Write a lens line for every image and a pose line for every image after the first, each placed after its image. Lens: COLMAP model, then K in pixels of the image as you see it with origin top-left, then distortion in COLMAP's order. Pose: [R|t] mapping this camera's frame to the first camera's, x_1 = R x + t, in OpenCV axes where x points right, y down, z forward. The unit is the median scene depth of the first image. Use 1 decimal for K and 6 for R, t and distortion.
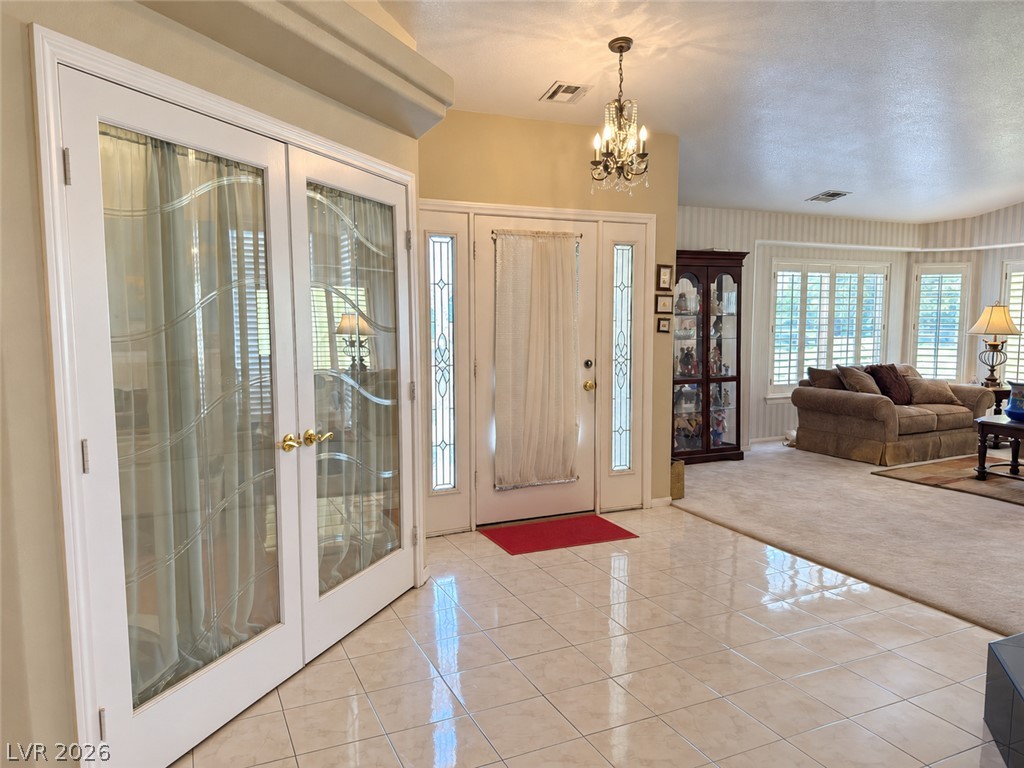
lens RADIAL K [[724.3, 0, 517.8], [0, 724.3, 392.4], [0, 0, 1]] dist [-0.020684, 0.012742]
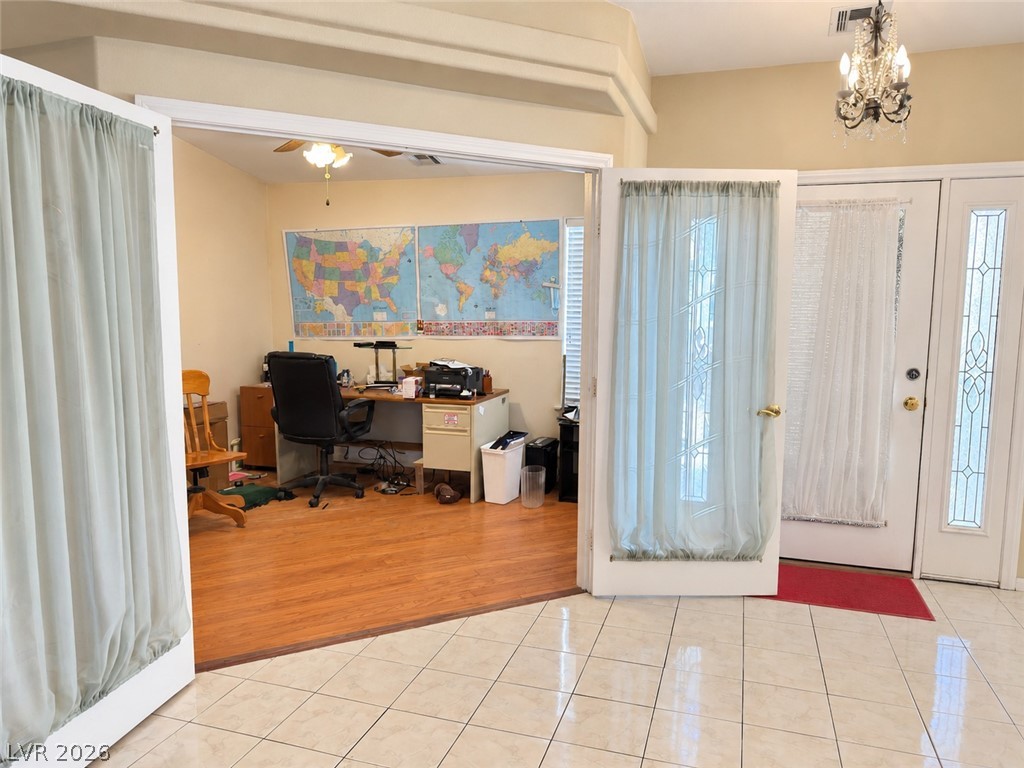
lens RADIAL K [[761.4, 0, 511.8], [0, 761.4, 385.2], [0, 0, 1]] dist [-0.011603, -0.004929]
pose [[0.712821, 0.080585, -0.696701, 0.339071], [-0.082326, 0.996124, 0.030988, -0.017880], [0.696498, 0.035268, 0.716692, 0.156076]]
